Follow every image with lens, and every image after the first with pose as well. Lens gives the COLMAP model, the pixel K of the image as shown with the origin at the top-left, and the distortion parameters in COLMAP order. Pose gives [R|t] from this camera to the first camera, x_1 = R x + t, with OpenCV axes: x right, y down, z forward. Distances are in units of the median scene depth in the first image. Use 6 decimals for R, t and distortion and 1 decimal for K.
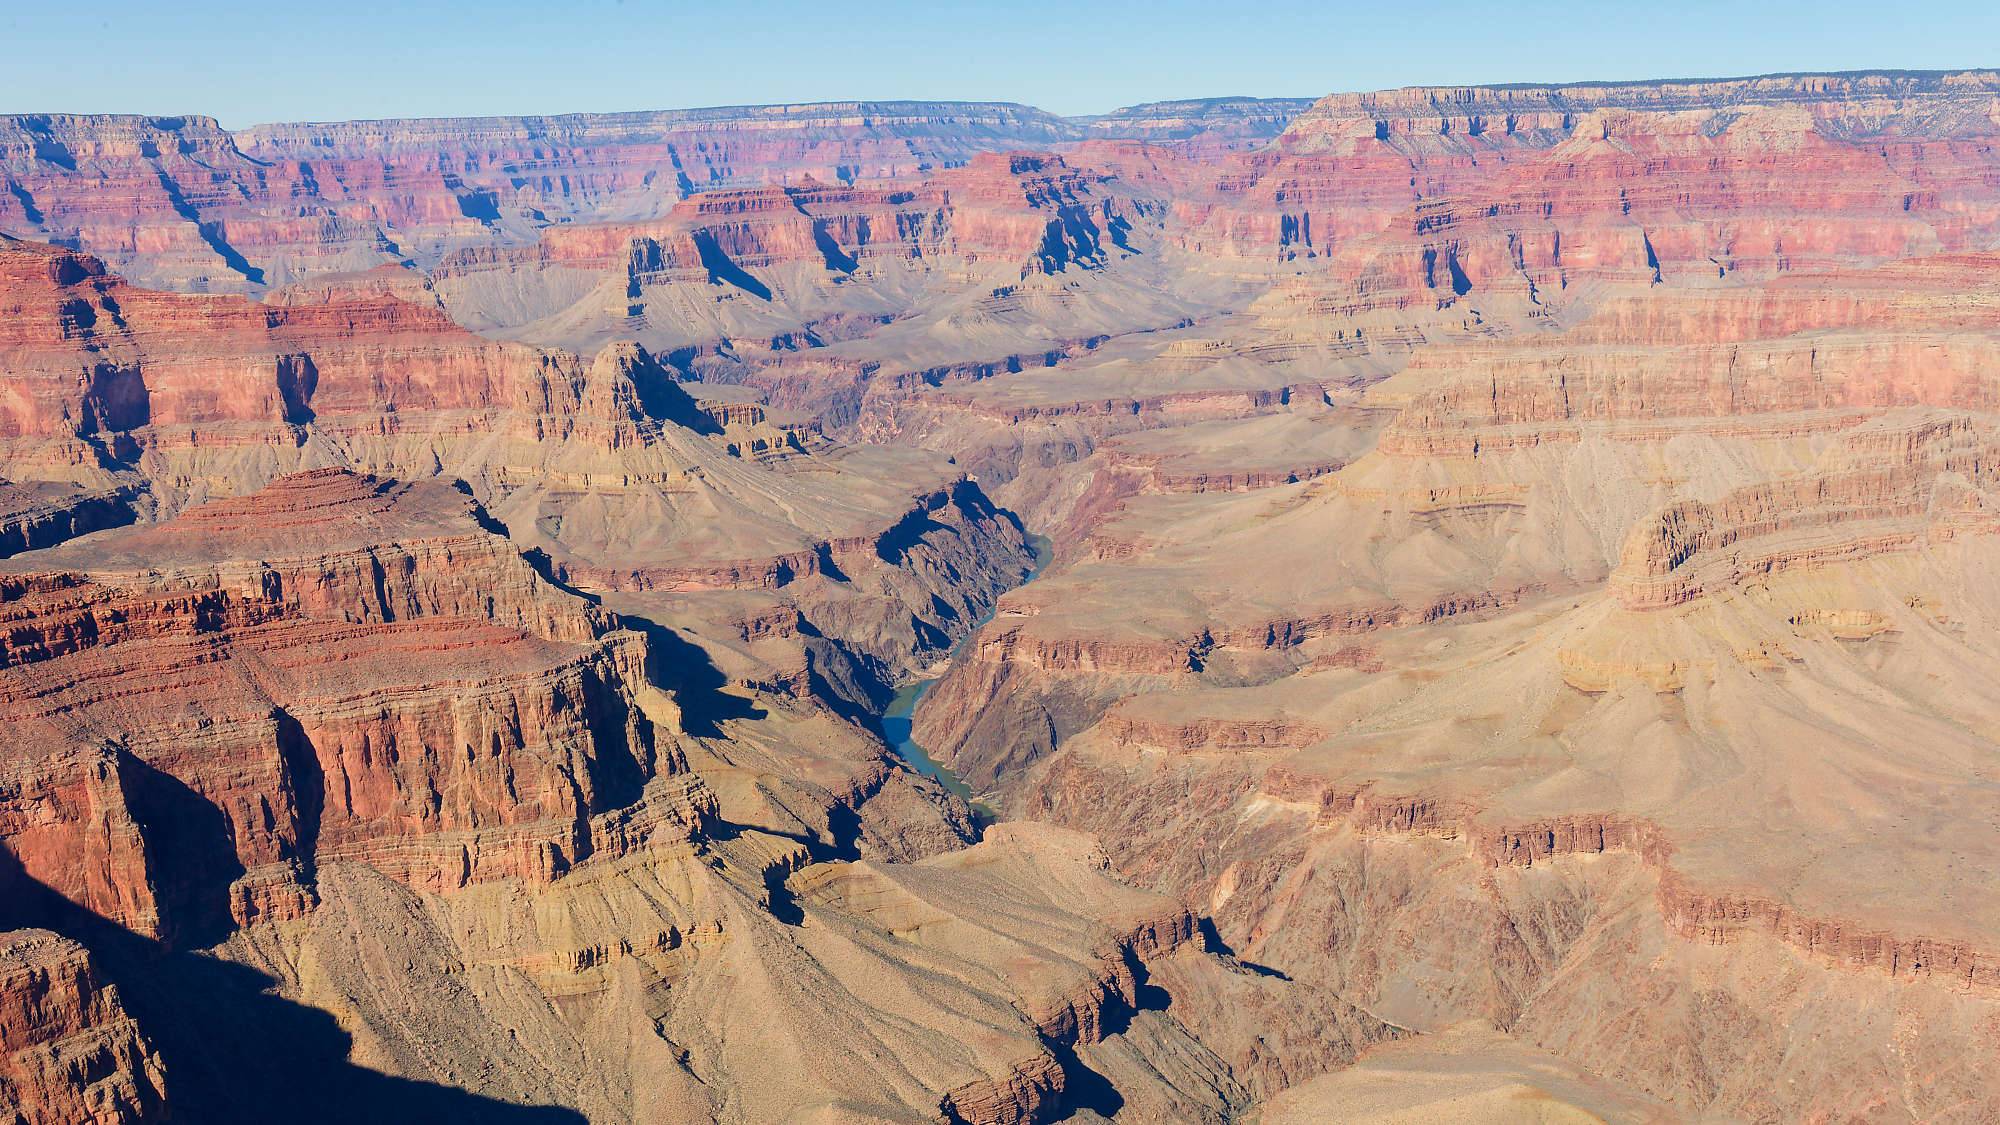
lens RADIAL K [[2278.8, 0, 996.6], [0, 2278.8, 635.5], [0, 0, 1]] dist [0.022046, 0.000000]
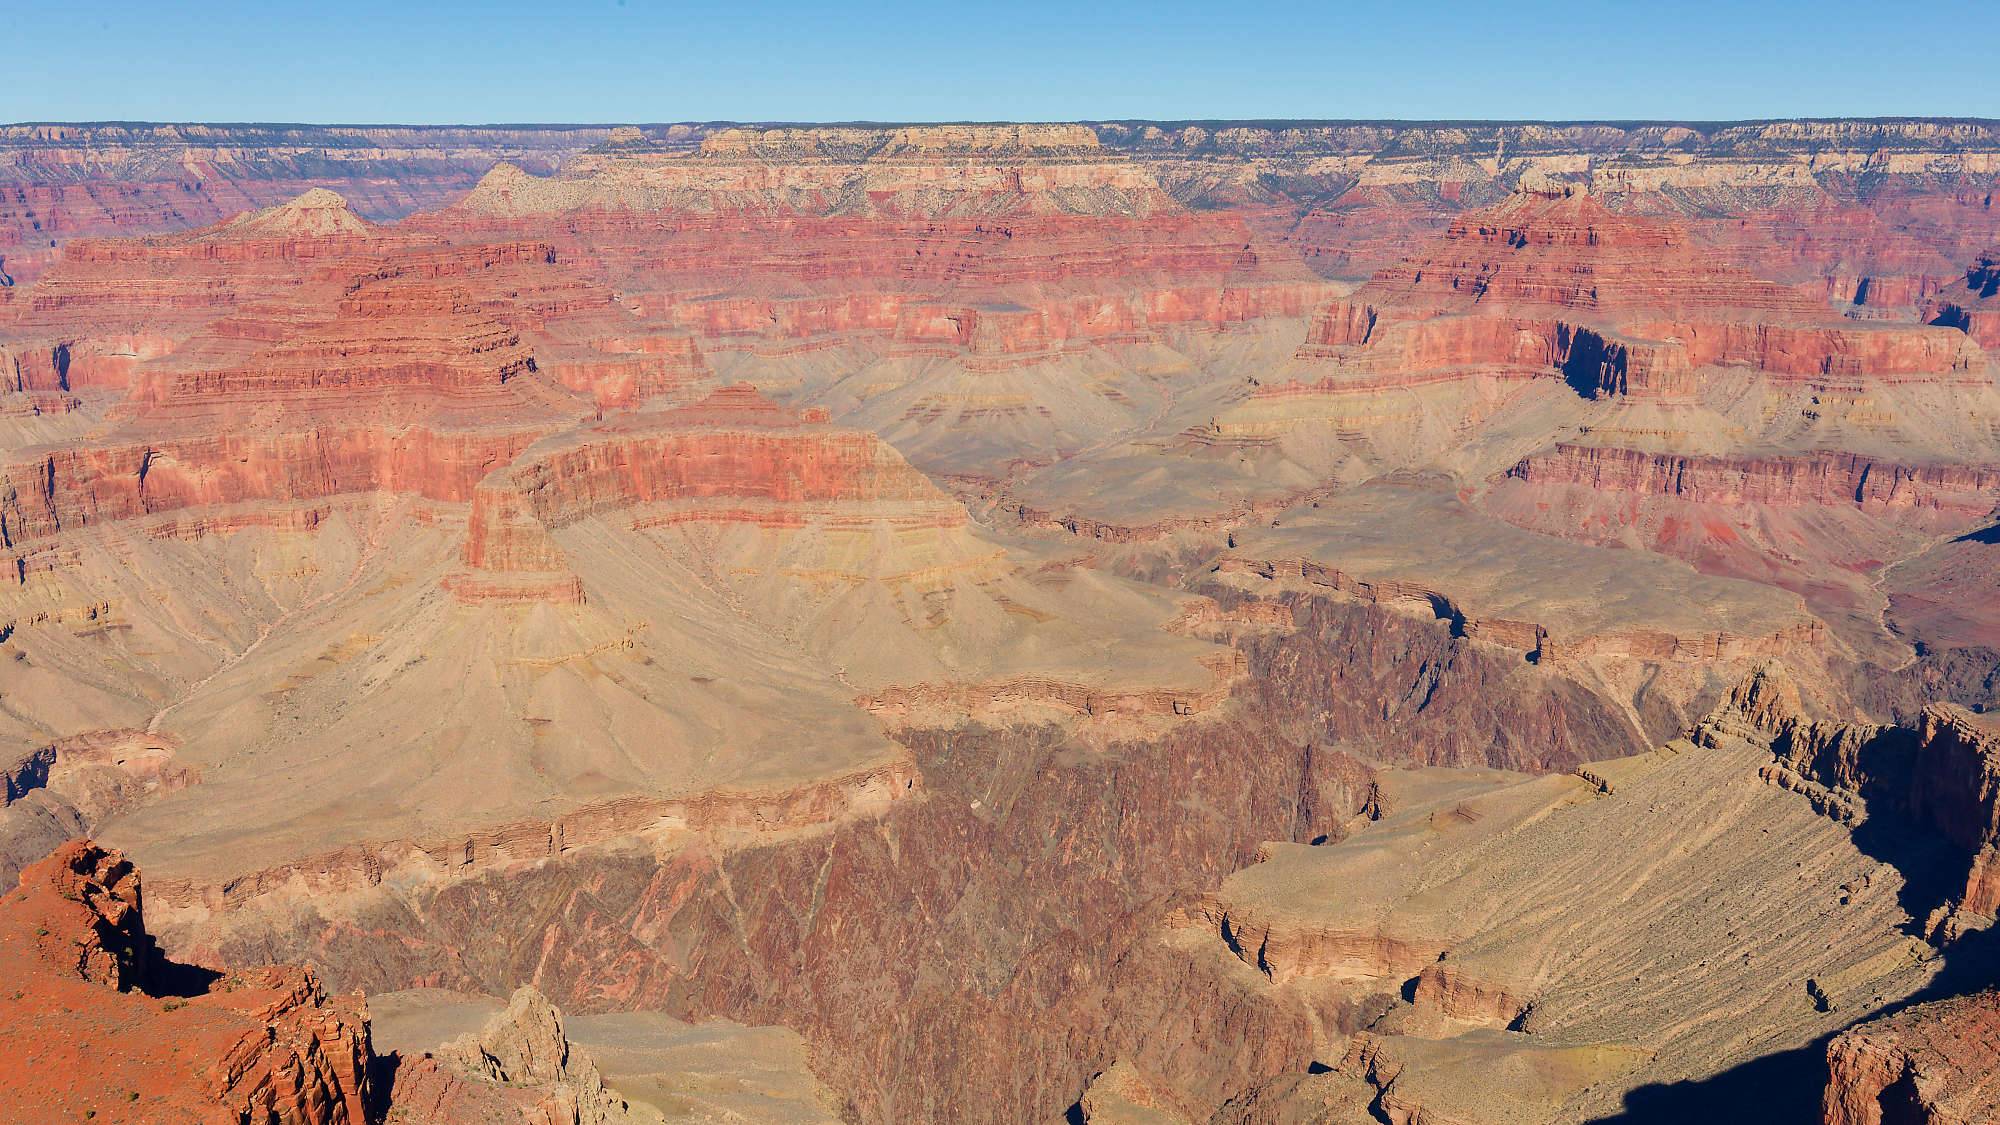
lens RADIAL K [[2048.0, 0, 1002.9], [0, 2048.0, 657.2], [0, 0, 1]] dist [0.008753, 0.000000]
pose [[0.849611, -0.115970, 0.514502, 0.491881], [0.107749, 0.993117, 0.045923, 0.043167], [-0.516286, 0.016421, 0.856259, -0.231817]]
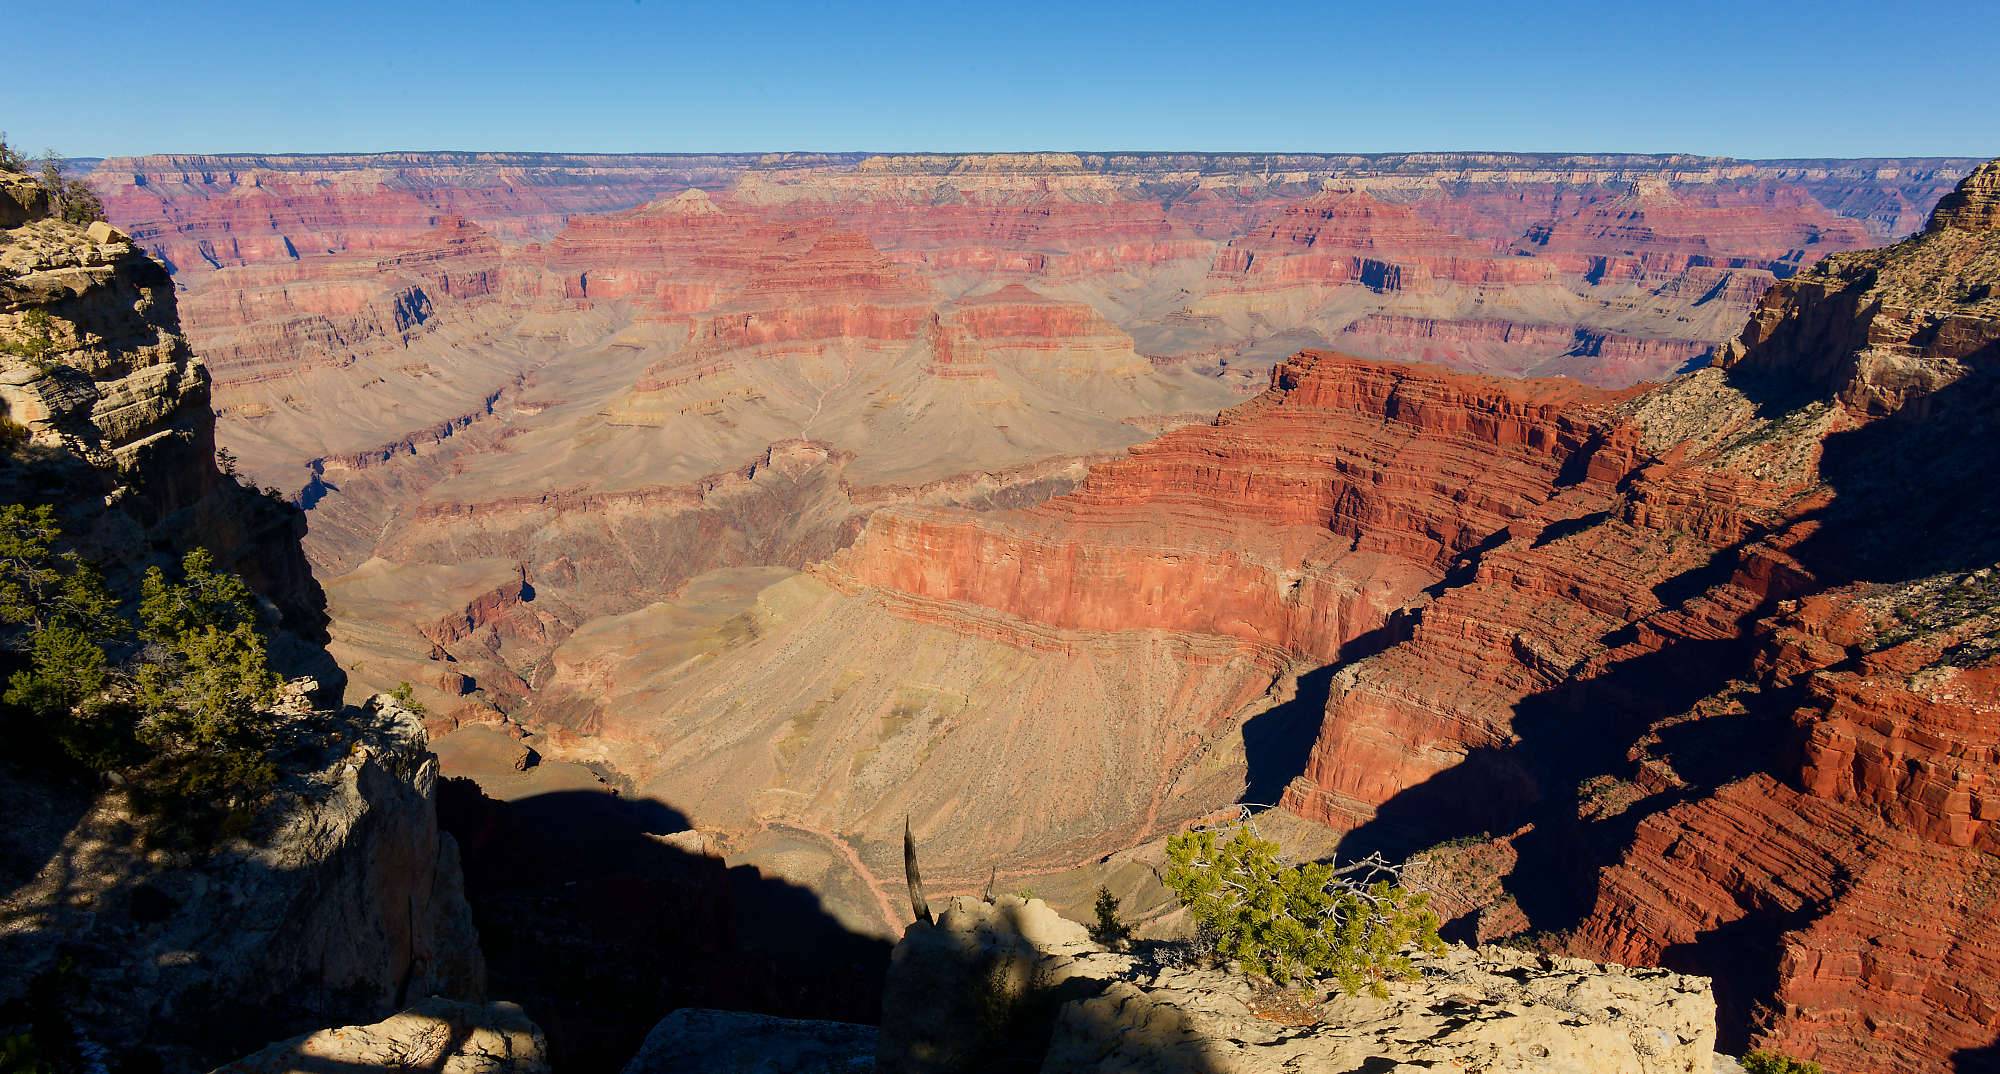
lens RADIAL K [[1258.3, 0, 991.9], [0, 1258.3, 614.8], [0, 0, 1]] dist [-0.003575, 0.007356]
pose [[0.791704, -0.192073, 0.579925, 0.147632], [0.125560, 0.980182, 0.153227, 0.070189], [-0.597863, -0.048495, 0.800130, -0.318865]]
